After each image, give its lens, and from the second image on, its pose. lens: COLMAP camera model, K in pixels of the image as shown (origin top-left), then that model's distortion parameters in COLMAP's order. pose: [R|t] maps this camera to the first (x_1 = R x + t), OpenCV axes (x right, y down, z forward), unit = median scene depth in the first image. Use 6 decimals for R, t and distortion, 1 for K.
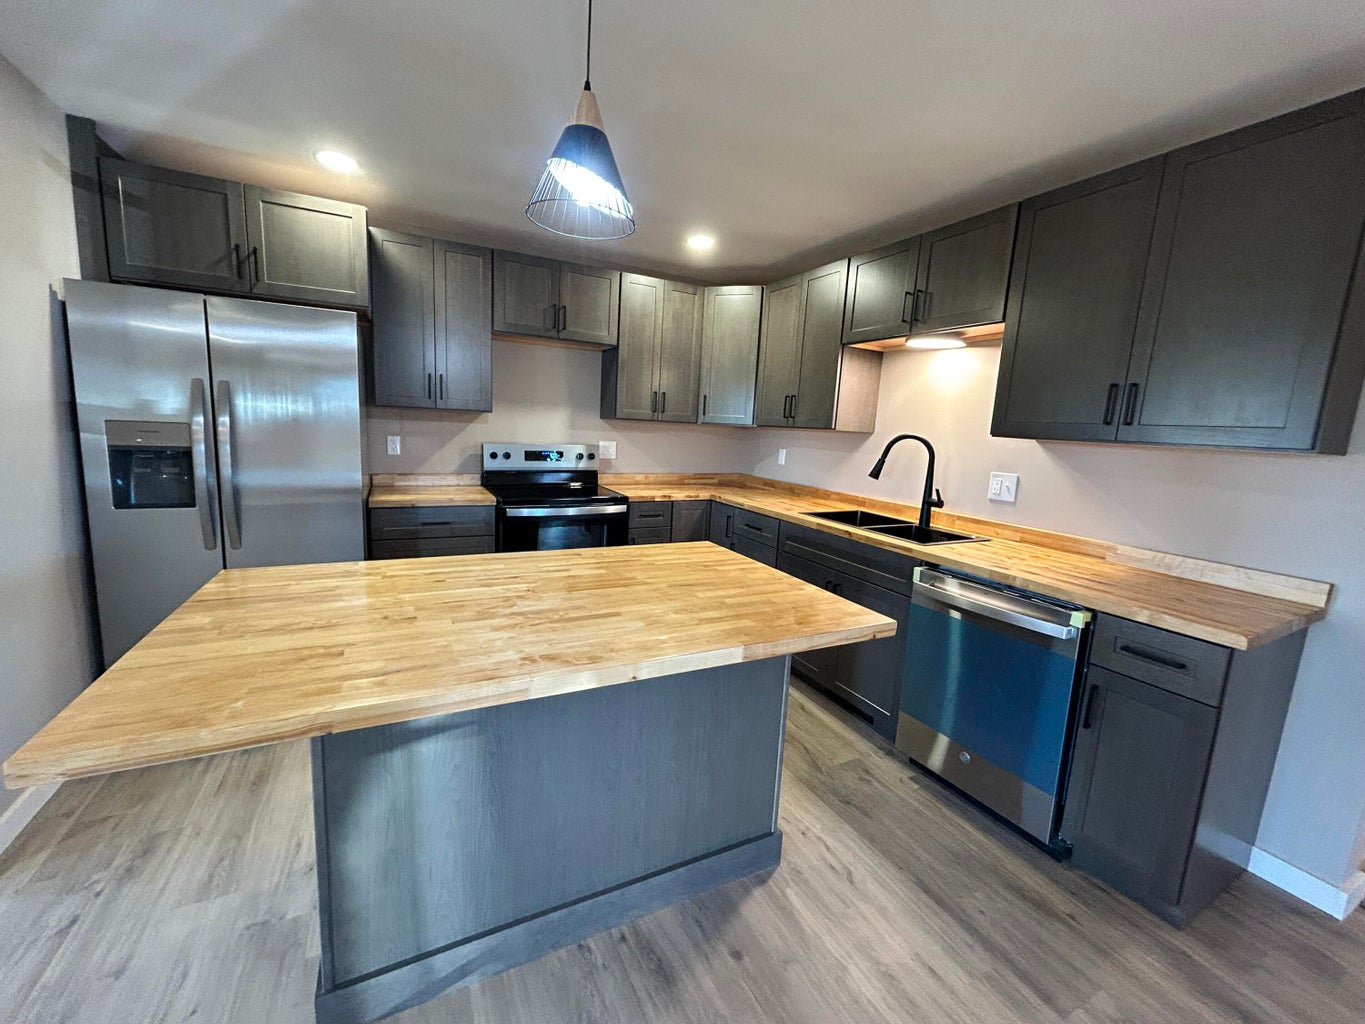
lens RADIAL K [[553.4, 0, 679.3], [0, 553.4, 507.4], [0, 0, 1]] dist [-0.003175, 0.001552]
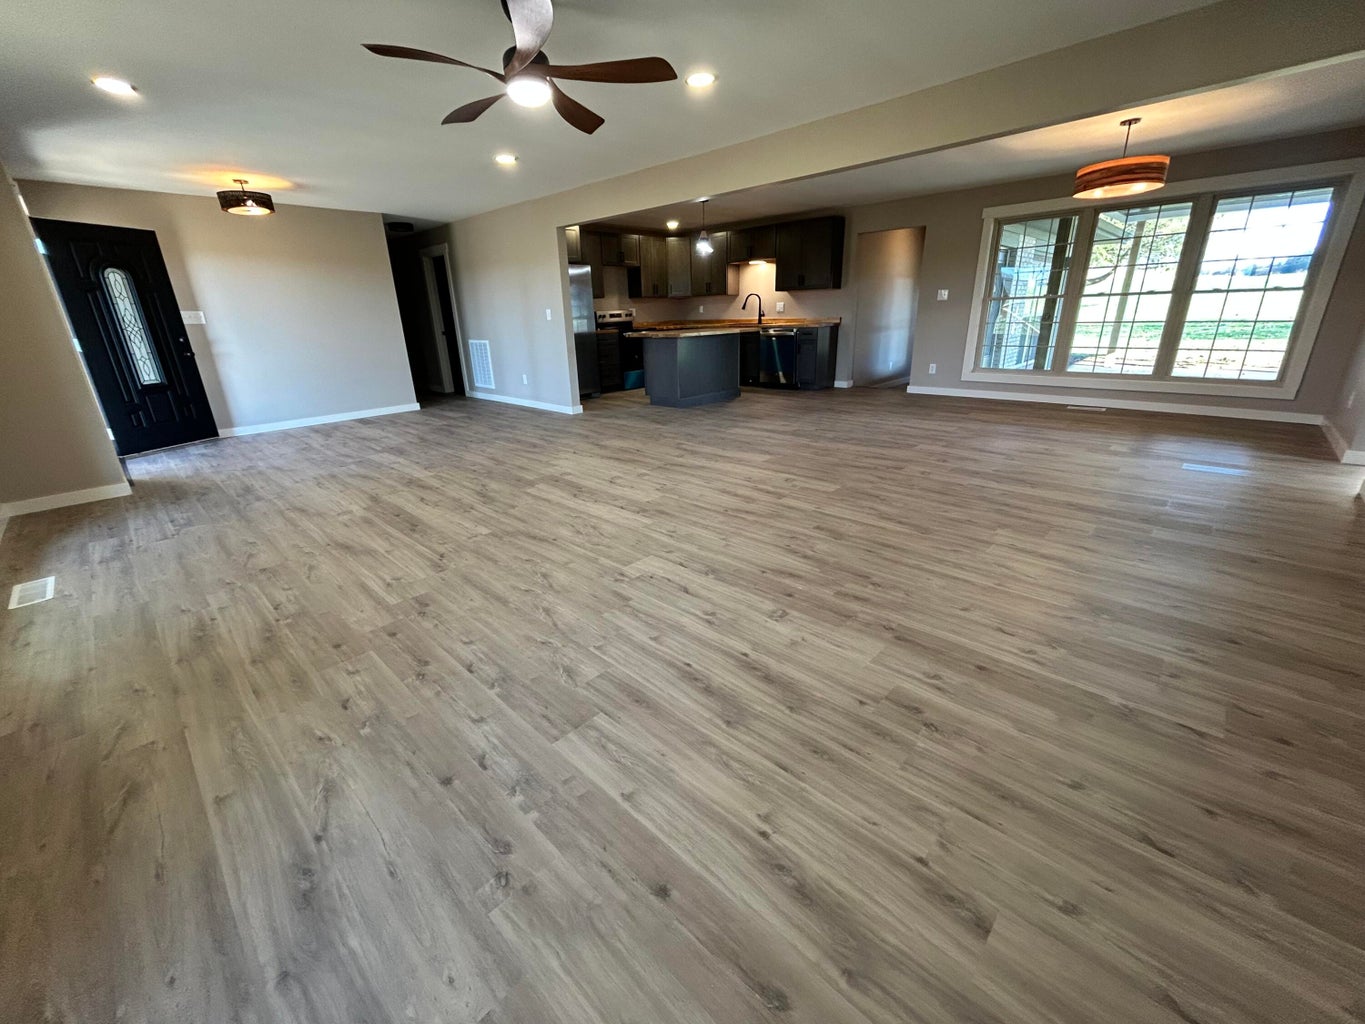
lens RADIAL K [[553.4, 0, 676.4], [0, 553.4, 516.3], [0, 0, 1]] dist [-0.003175, 0.001552]
pose [[0.940259, -0.192869, 0.280562, -1.011064], [0.130007, 0.965016, 0.227691, 0.287371], [-0.314661, -0.177613, 0.932439, -1.825771]]
